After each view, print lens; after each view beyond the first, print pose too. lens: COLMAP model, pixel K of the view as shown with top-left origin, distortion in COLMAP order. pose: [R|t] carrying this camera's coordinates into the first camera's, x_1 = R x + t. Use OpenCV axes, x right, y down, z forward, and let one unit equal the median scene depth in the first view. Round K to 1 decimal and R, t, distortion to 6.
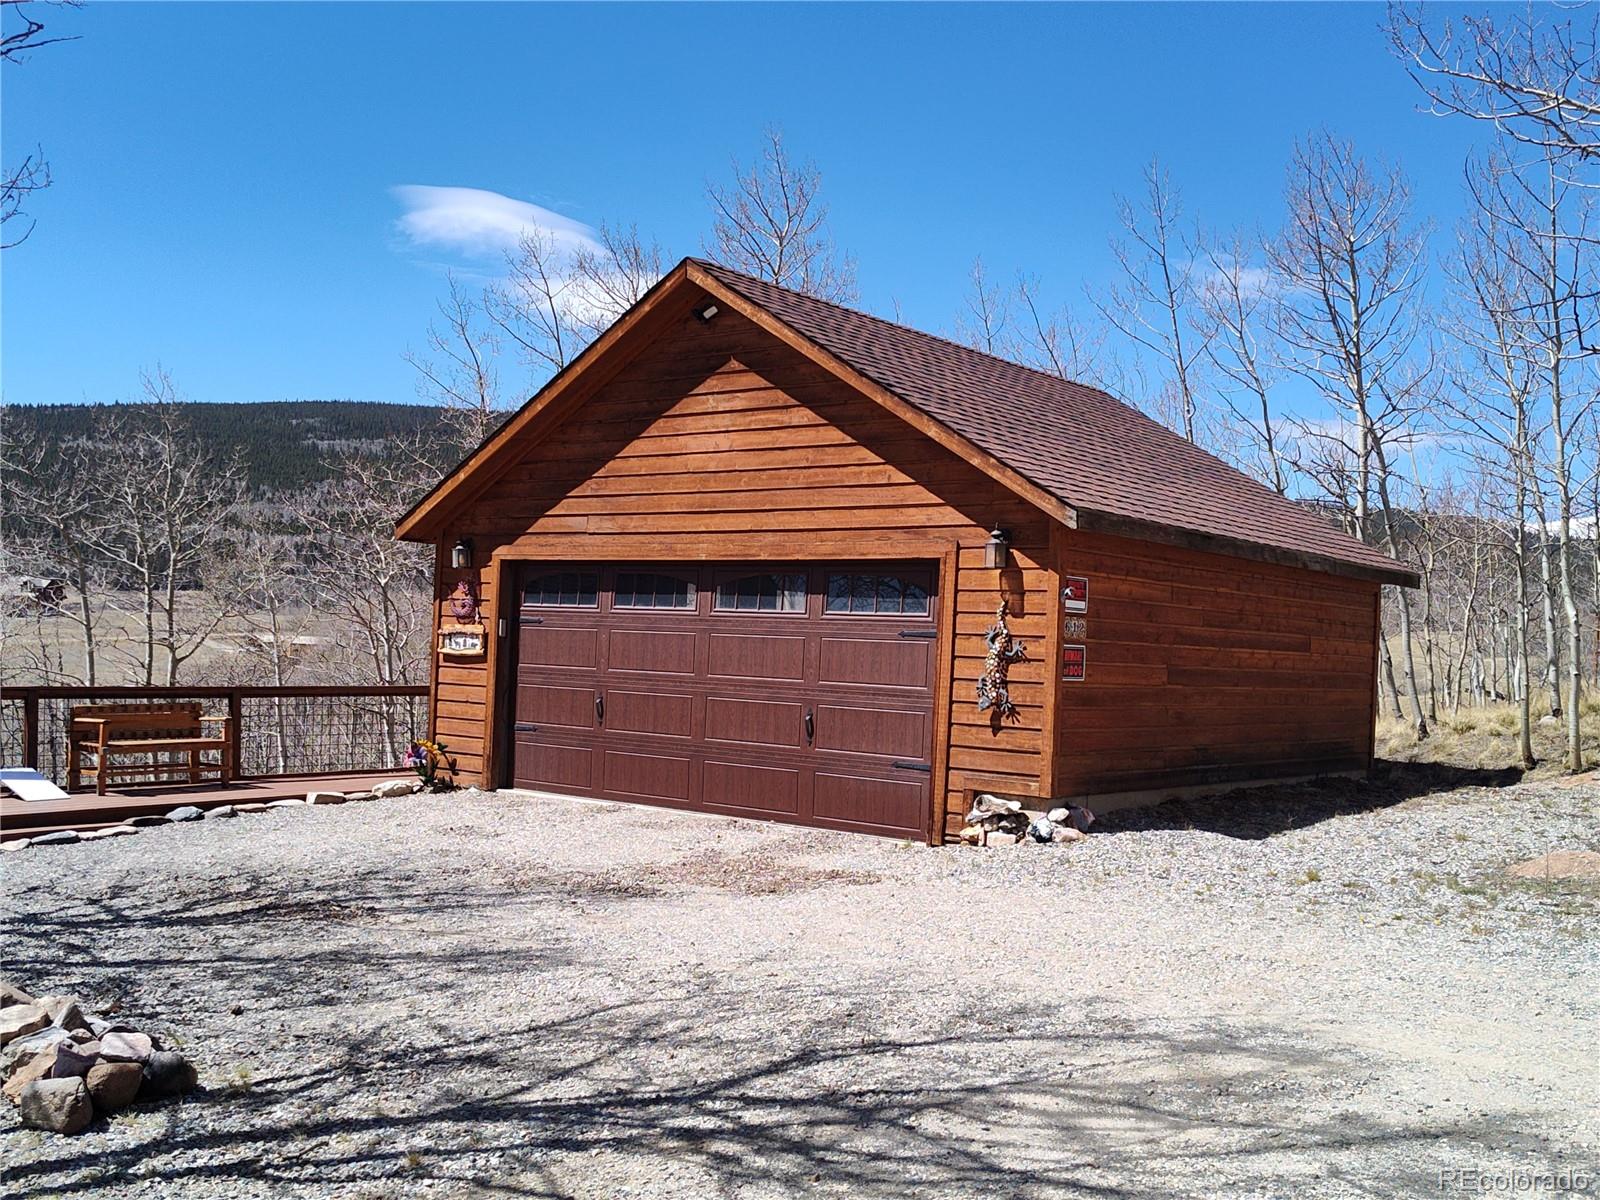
lens RADIAL K [[1610.3, 0, 805.2], [0, 1610.3, 632.5], [0, 0, 1]] dist [0.029509, 0.045760]
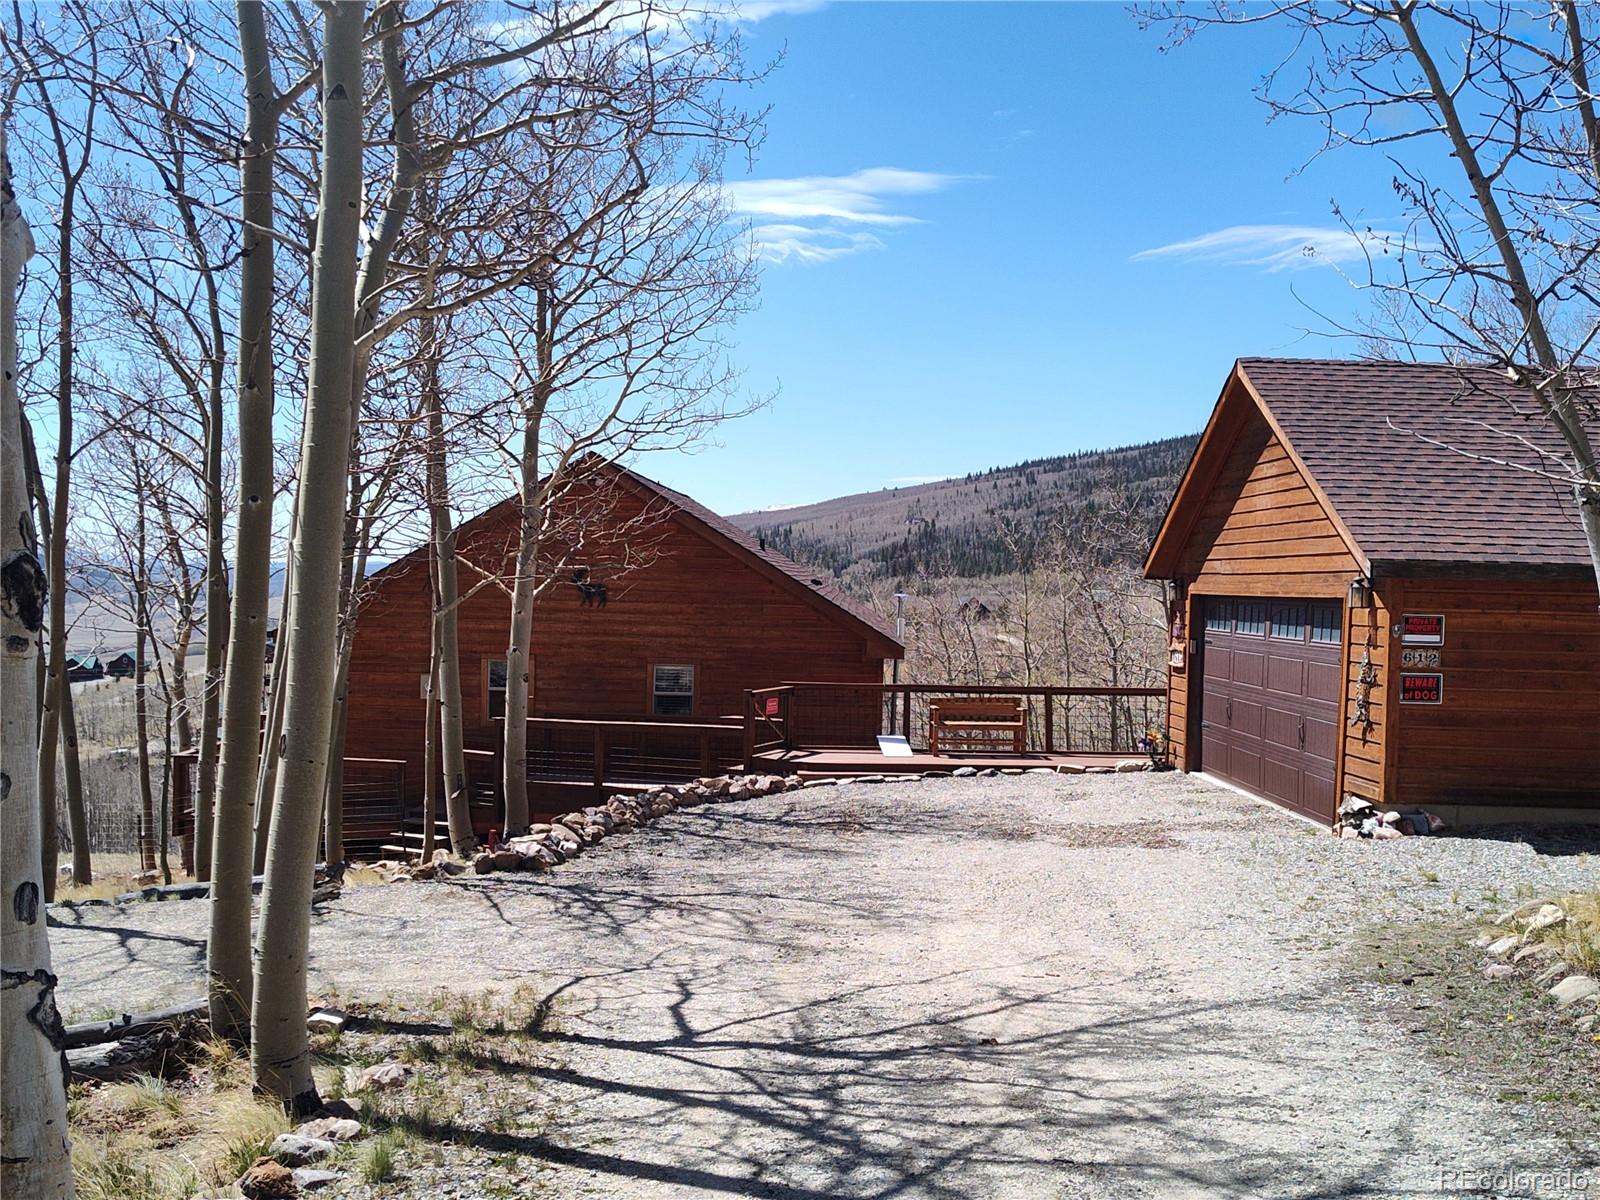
lens RADIAL K [[1610.3, 0, 805.2], [0, 1610.3, 632.5], [0, 0, 1]] dist [0.029509, 0.045760]
pose [[0.655535, 0.000528, -0.755165, 0.683057], [0.006051, 0.999964, 0.005952, -0.027956], [0.755141, -0.008471, 0.655508, -0.089413]]
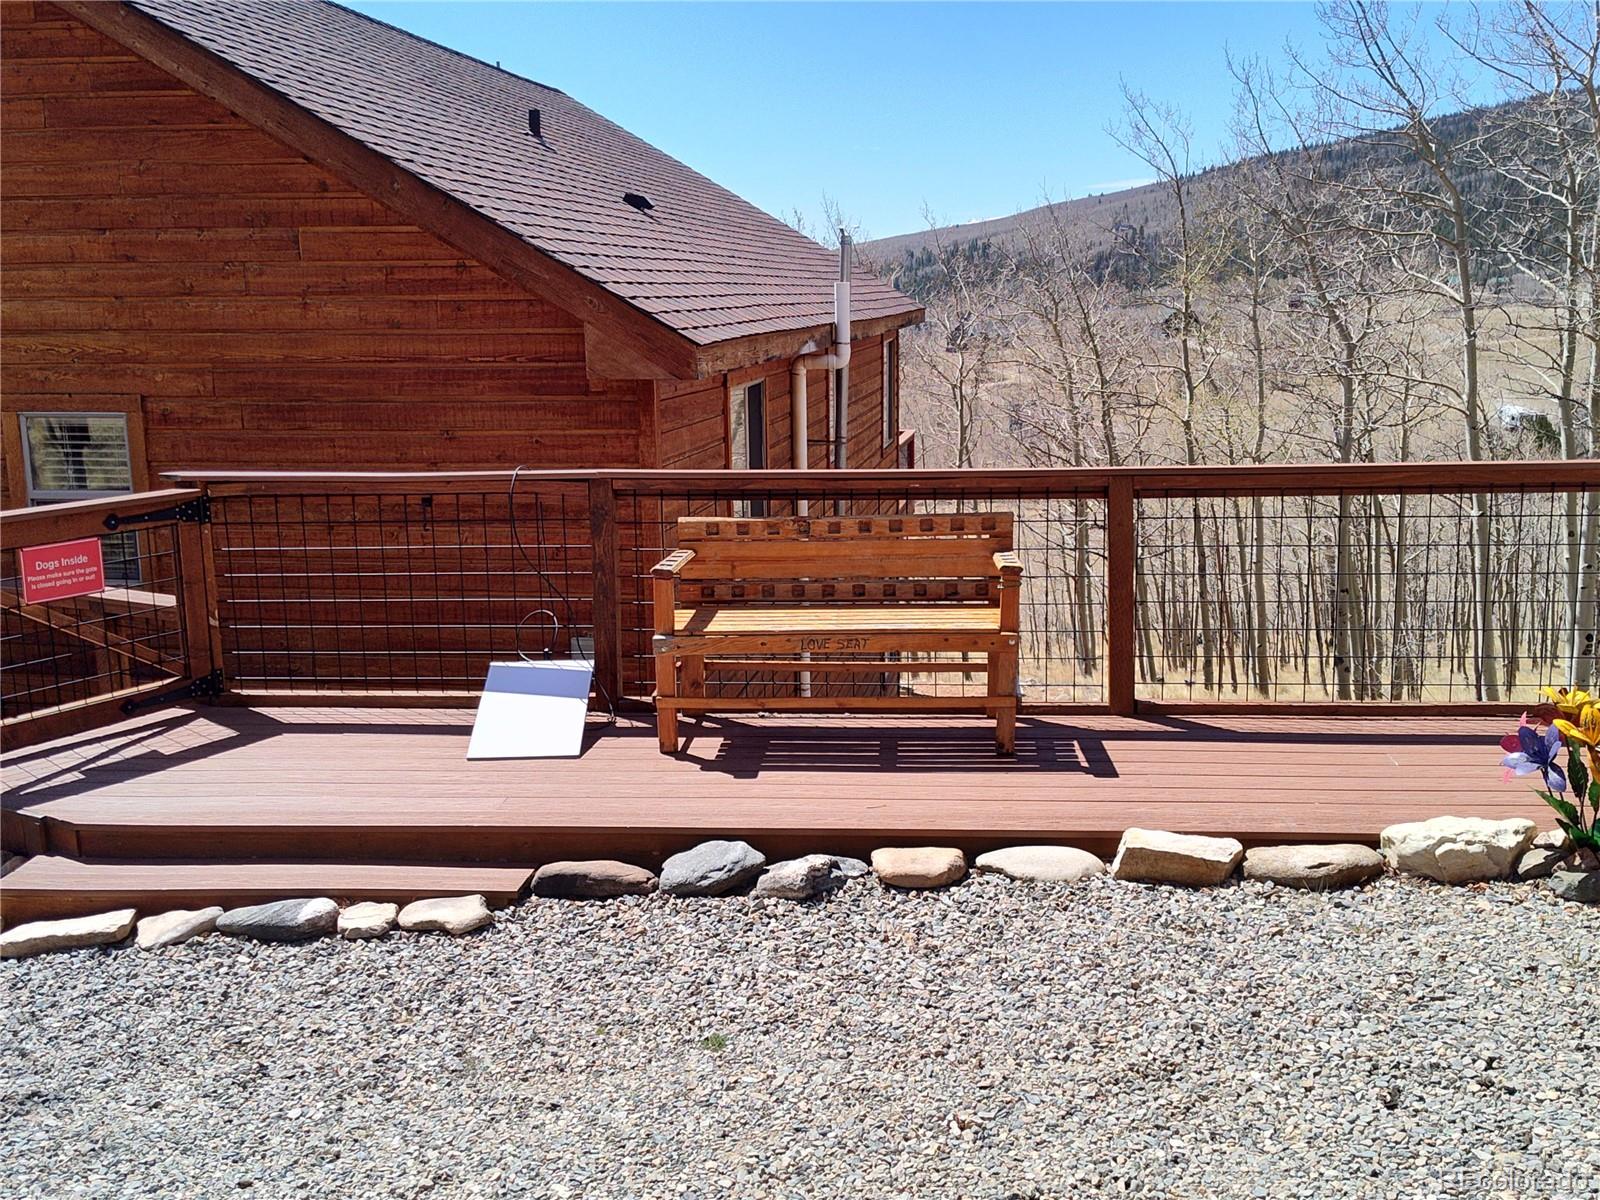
lens RADIAL K [[1610.3, 0, 805.2], [0, 1610.3, 632.5], [0, 0, 1]] dist [0.029509, 0.045760]
pose [[0.557446, 0.122166, -0.821175, -0.099977], [0.038373, 0.984266, 0.172479, 0.004563], [0.829326, -0.127659, 0.543987, 0.887886]]
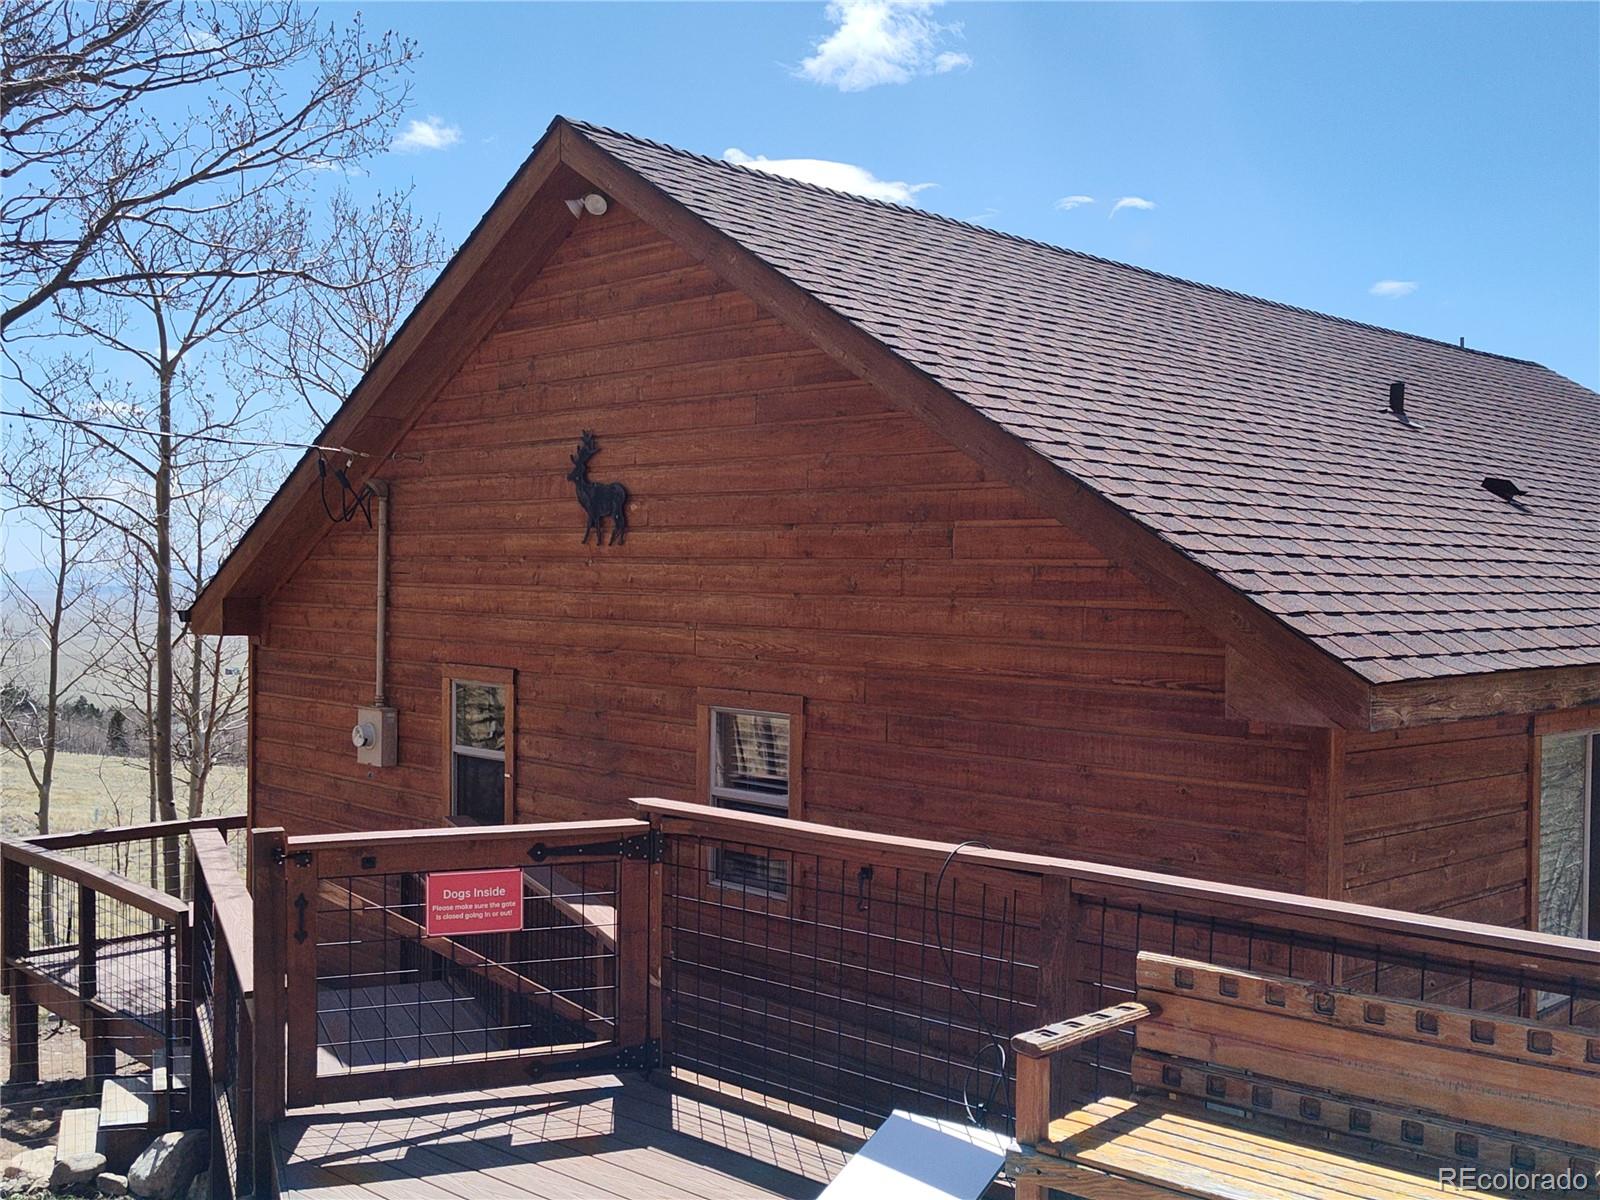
lens RADIAL K [[1610.3, 0, 805.2], [0, 1610.3, 632.5], [0, 0, 1]] dist [0.029509, 0.045760]
pose [[-0.047842, -0.009237, -0.998812, -0.195549], [-0.013272, 0.999875, -0.008611, -0.006106], [0.998767, 0.012844, -0.047959, 1.061954]]
